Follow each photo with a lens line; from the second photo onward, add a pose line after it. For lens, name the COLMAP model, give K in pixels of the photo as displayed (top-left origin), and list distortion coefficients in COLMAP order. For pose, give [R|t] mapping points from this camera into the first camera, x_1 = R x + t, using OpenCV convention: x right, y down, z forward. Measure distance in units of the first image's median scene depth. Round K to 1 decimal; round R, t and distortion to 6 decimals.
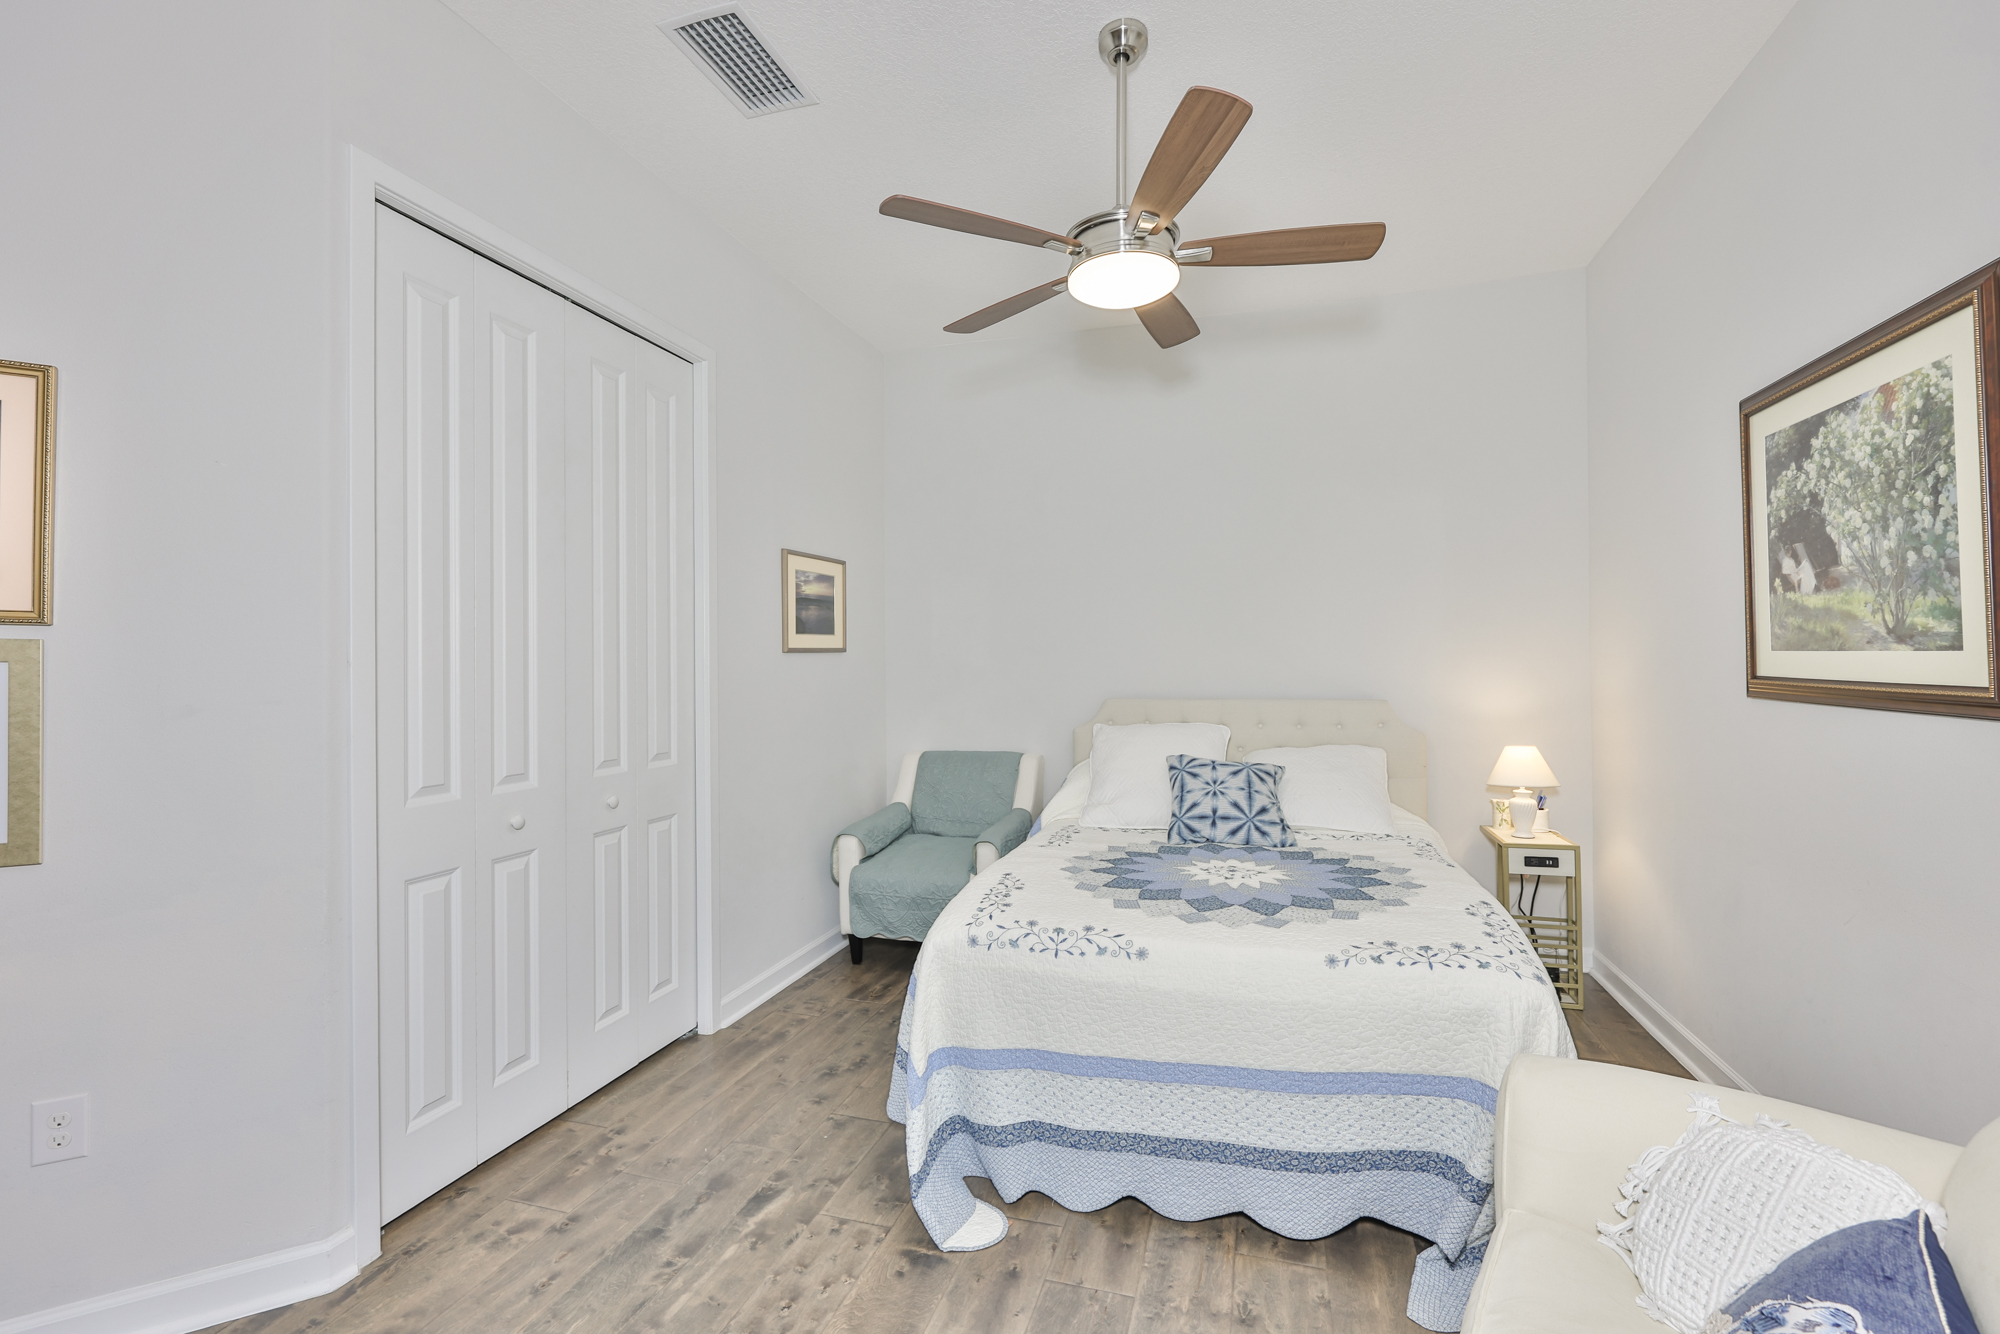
lens RADIAL K [[854.1, 0, 1001.9], [0, 854.1, 665.2], [0, 0, 1]] dist [-0.000170, -0.000237]
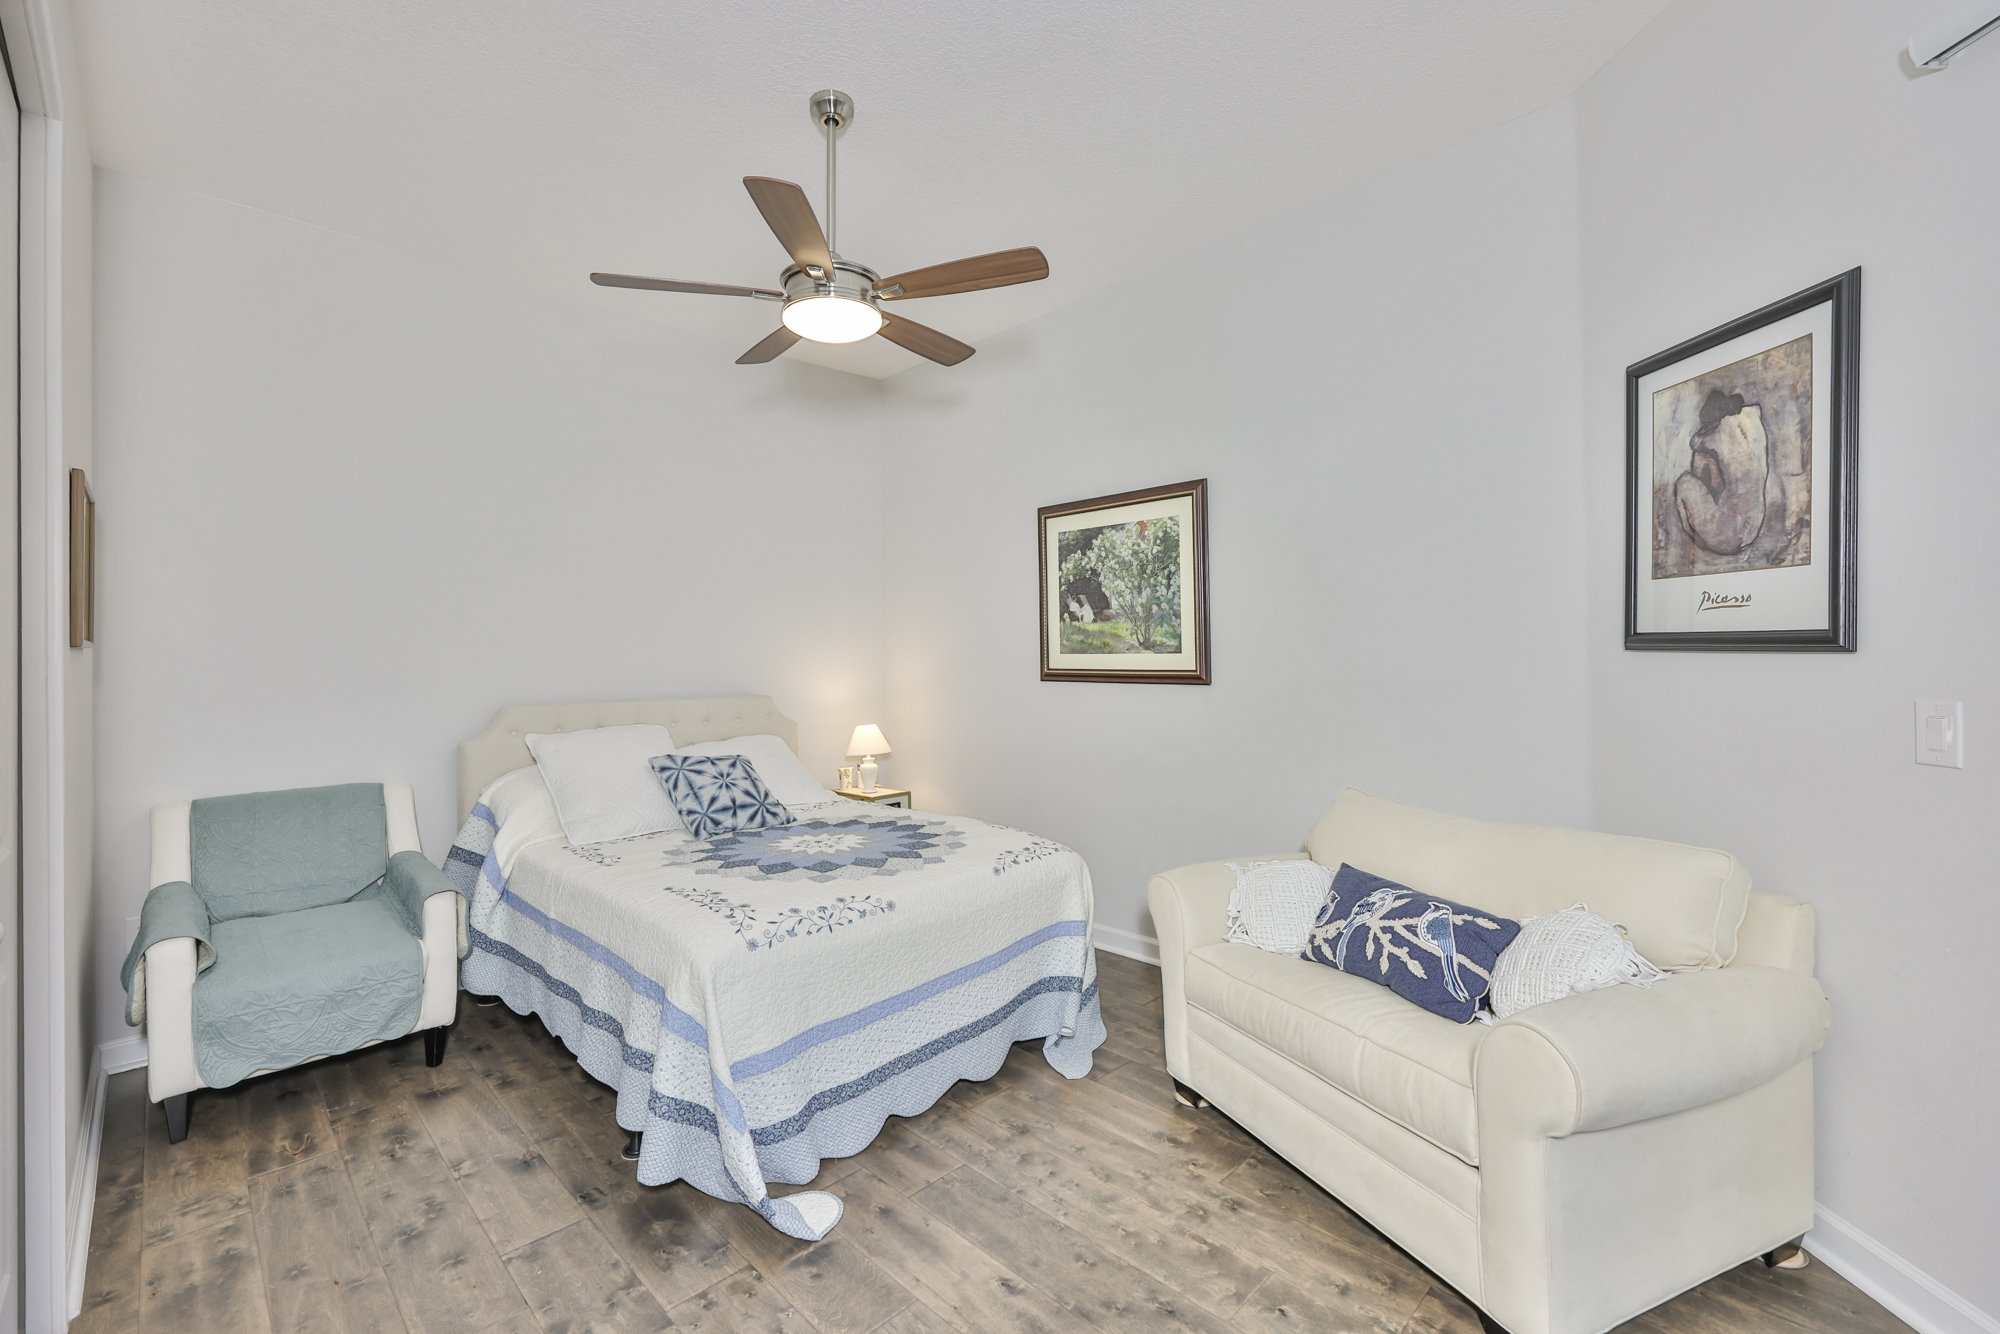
lens RADIAL K [[854.1, 0, 995.8], [0, 854.1, 661.1], [0, 0, 1]] dist [-0.000170, -0.000237]
pose [[0.481056, 0.002063, 0.876688, -0.788095], [0.010136, 0.999917, -0.007915, 0.011418], [-0.876631, 0.012694, 0.480995, 0.298870]]
